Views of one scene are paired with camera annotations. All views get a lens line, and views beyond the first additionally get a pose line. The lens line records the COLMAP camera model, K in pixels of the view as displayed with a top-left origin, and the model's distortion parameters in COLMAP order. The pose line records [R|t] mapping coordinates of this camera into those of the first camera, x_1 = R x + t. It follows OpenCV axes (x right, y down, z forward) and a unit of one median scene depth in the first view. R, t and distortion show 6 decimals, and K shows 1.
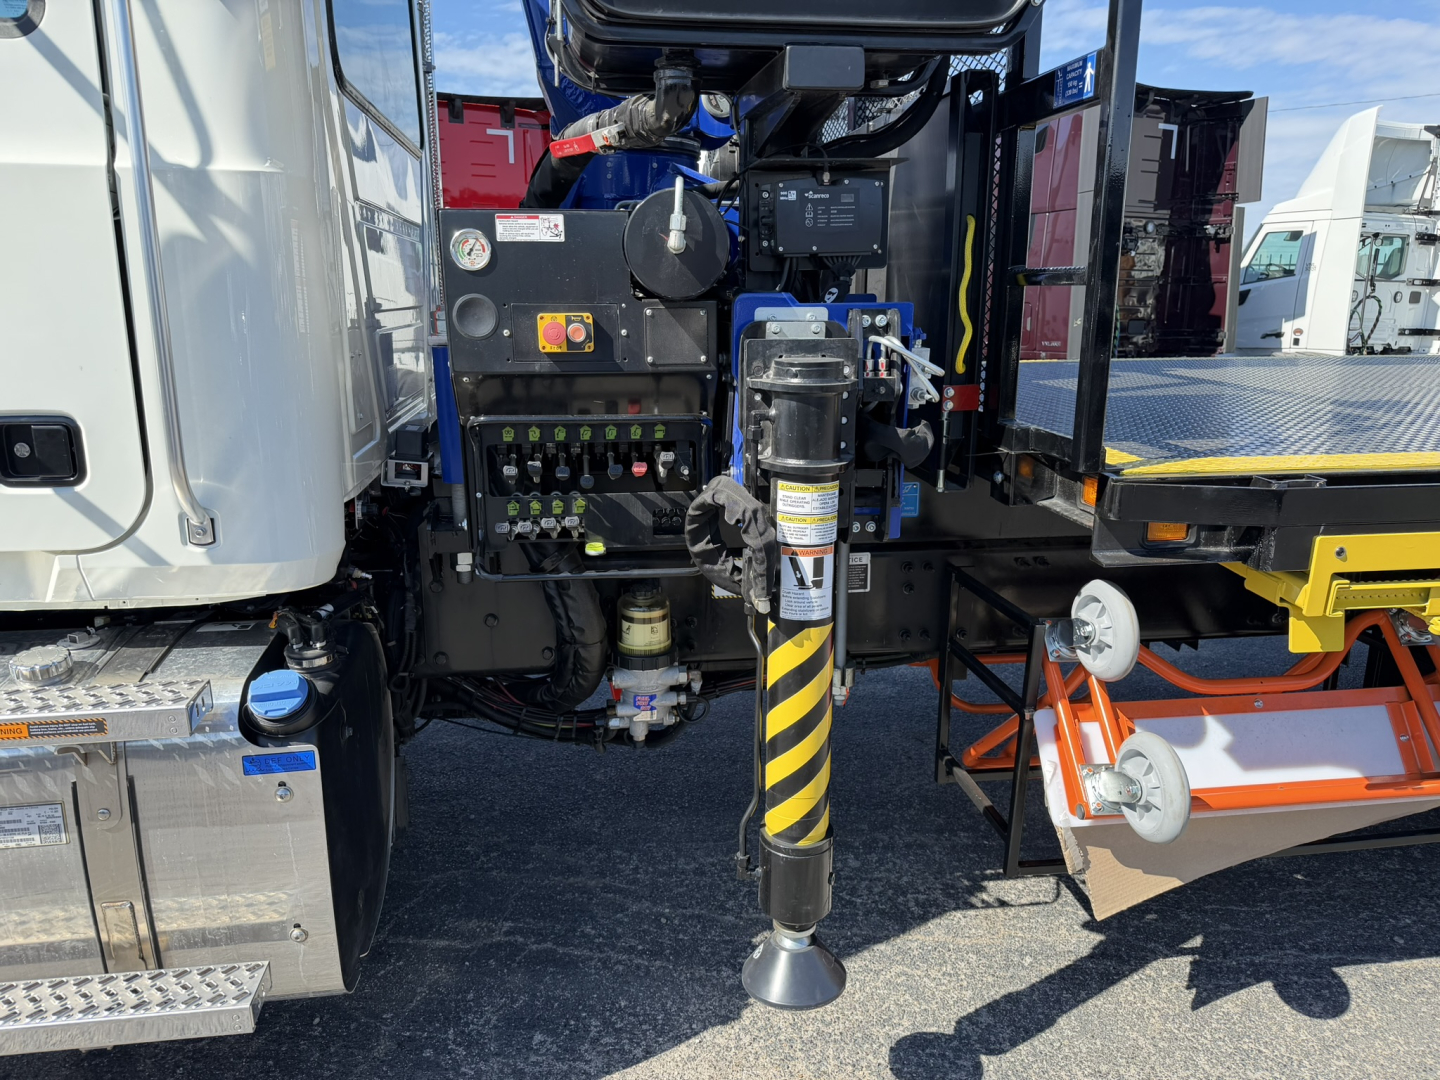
lens RADIAL K [[1005.2, 0, 731.3], [0, 1005.2, 538.9], [0, 0, 1]] dist [0.096523, -0.106767]
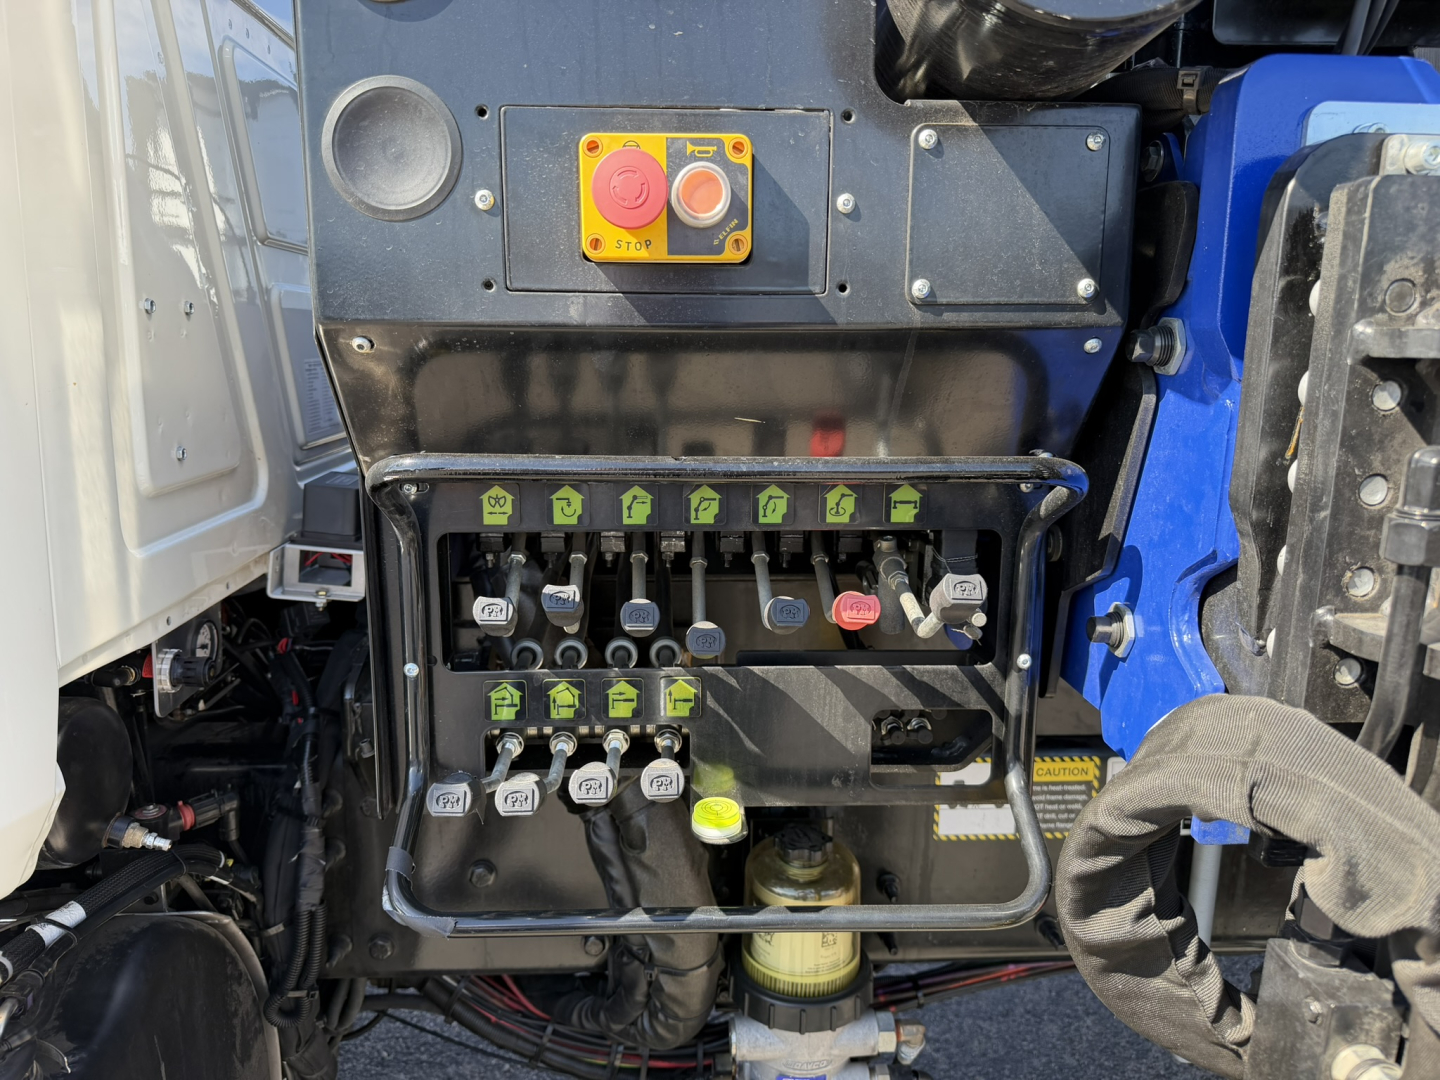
lens RADIAL K [[1027.1, 0, 720.0], [0, 1027.1, 540.0], [0, 0, 1]] dist [0.002350, -0.007202]
pose [[0.996400, 0.024728, -0.081089, -0.107994], [-0.028636, 0.998466, -0.047384, -0.074905], [0.079792, 0.049536, 0.995580, 0.626875]]
